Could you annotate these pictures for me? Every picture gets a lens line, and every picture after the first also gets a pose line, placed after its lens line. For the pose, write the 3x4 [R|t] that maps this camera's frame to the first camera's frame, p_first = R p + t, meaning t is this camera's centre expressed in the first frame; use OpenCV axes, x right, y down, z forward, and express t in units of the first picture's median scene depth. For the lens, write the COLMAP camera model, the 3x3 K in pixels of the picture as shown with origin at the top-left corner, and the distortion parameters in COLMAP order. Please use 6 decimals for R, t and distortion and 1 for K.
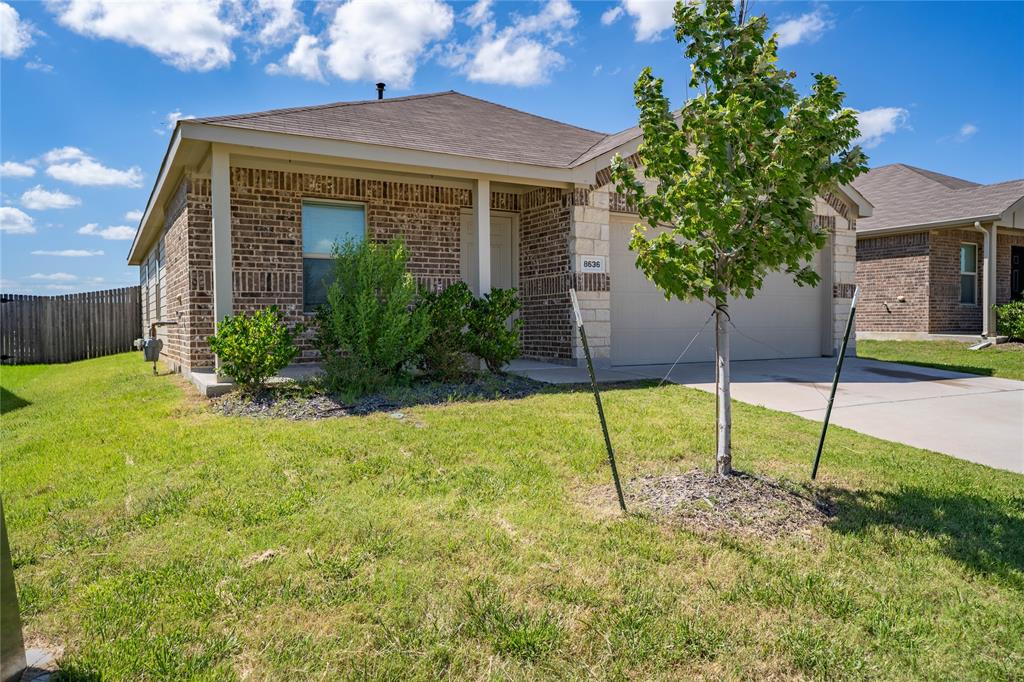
lens RADIAL K [[690.2, 0, 511.5], [0, 690.2, 335.6], [0, 0, 1]] dist [0.012973, -0.001455]
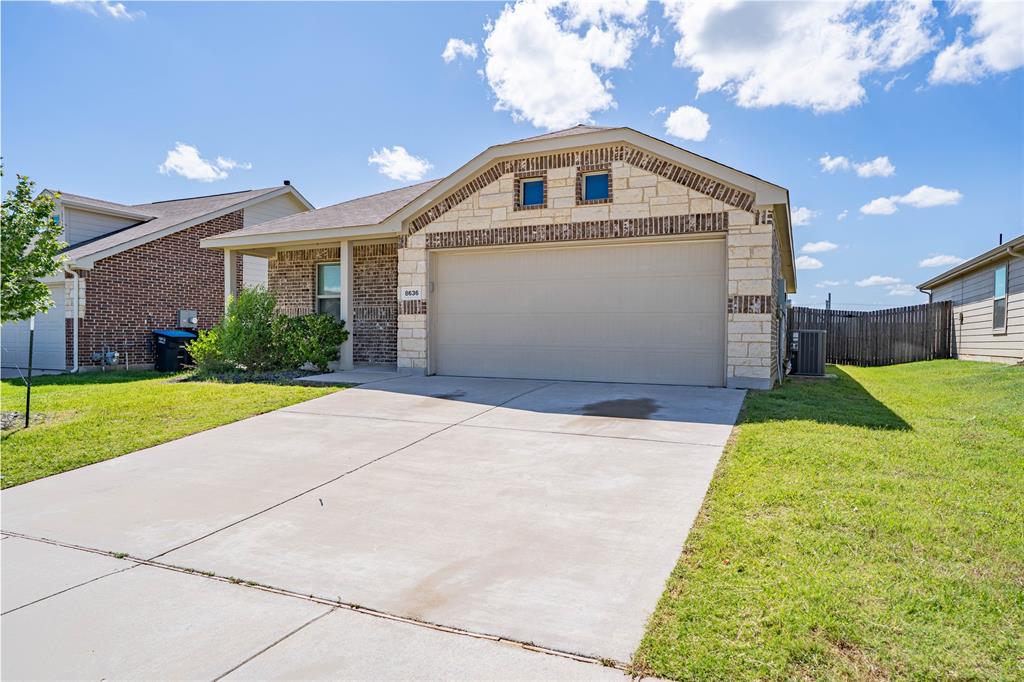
lens RADIAL K [[627.5, 0, 511.8], [0, 627.5, 343.3], [0, 0, 1]] dist [0.000329, 0.002493]
pose [[0.576614, 0.014695, -0.816885, 1.152138], [-0.031985, 0.999478, -0.004597, -0.011835], [0.816391, 0.028779, 0.576783, 0.485391]]
